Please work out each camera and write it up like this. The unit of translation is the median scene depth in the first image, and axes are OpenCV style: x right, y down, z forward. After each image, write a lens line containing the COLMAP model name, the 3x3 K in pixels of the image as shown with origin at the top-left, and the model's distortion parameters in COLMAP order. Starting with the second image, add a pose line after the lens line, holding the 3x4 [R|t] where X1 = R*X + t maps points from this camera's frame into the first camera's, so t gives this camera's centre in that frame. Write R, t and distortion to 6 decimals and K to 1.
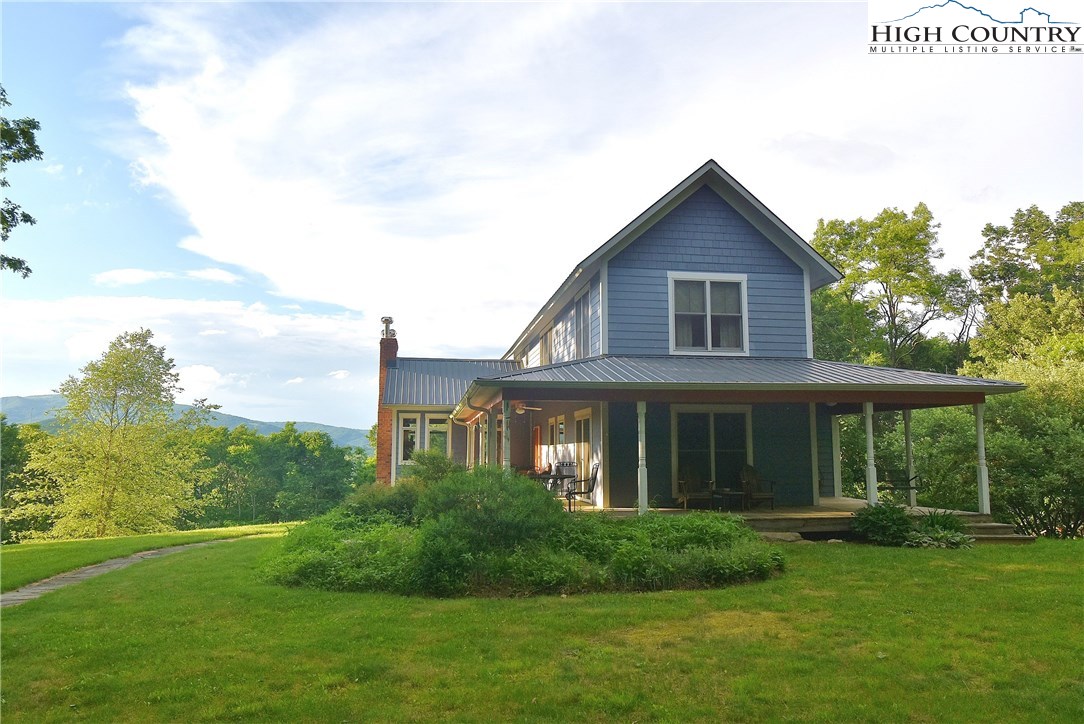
lens RADIAL K [[758.1, 0, 542.0], [0, 758.1, 362.0], [0, 0, 1]] dist [0.000363, -0.031381]
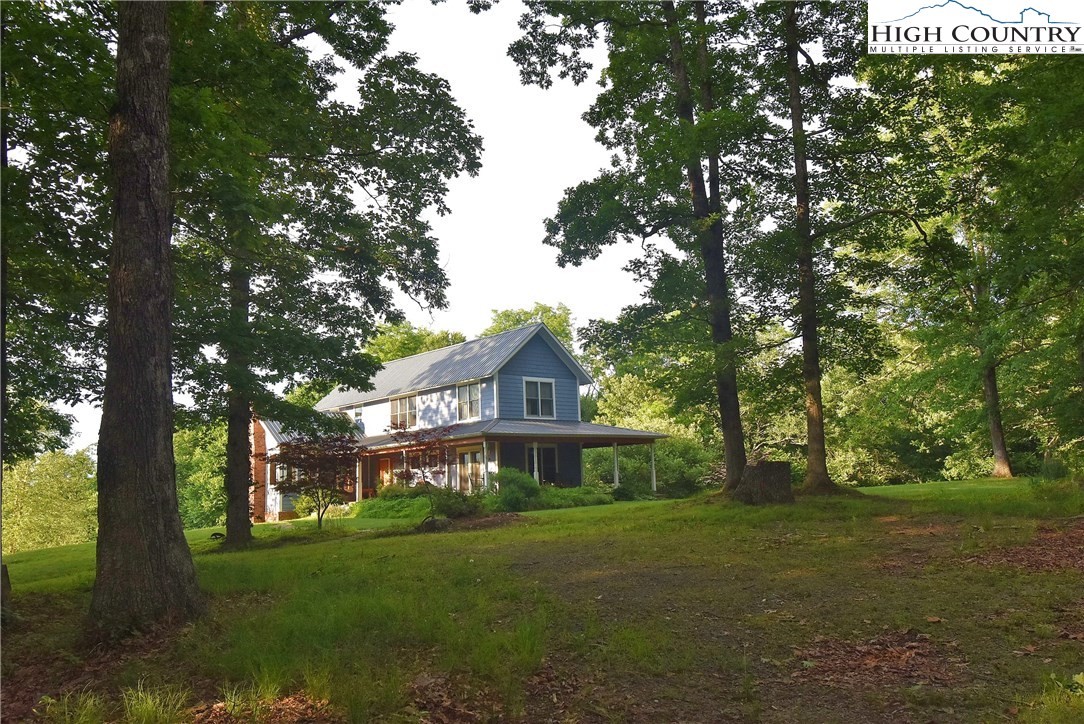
lens RADIAL K [[923.4, 0, 542.0], [0, 923.4, 362.0], [0, 0, 1]] dist [0.001119, 0.000107]
pose [[0.849186, 0.045713, 0.526111, -1.064245], [-0.025511, 0.998634, -0.045593, -0.048280], [-0.527477, 0.025295, 0.849193, -1.081493]]
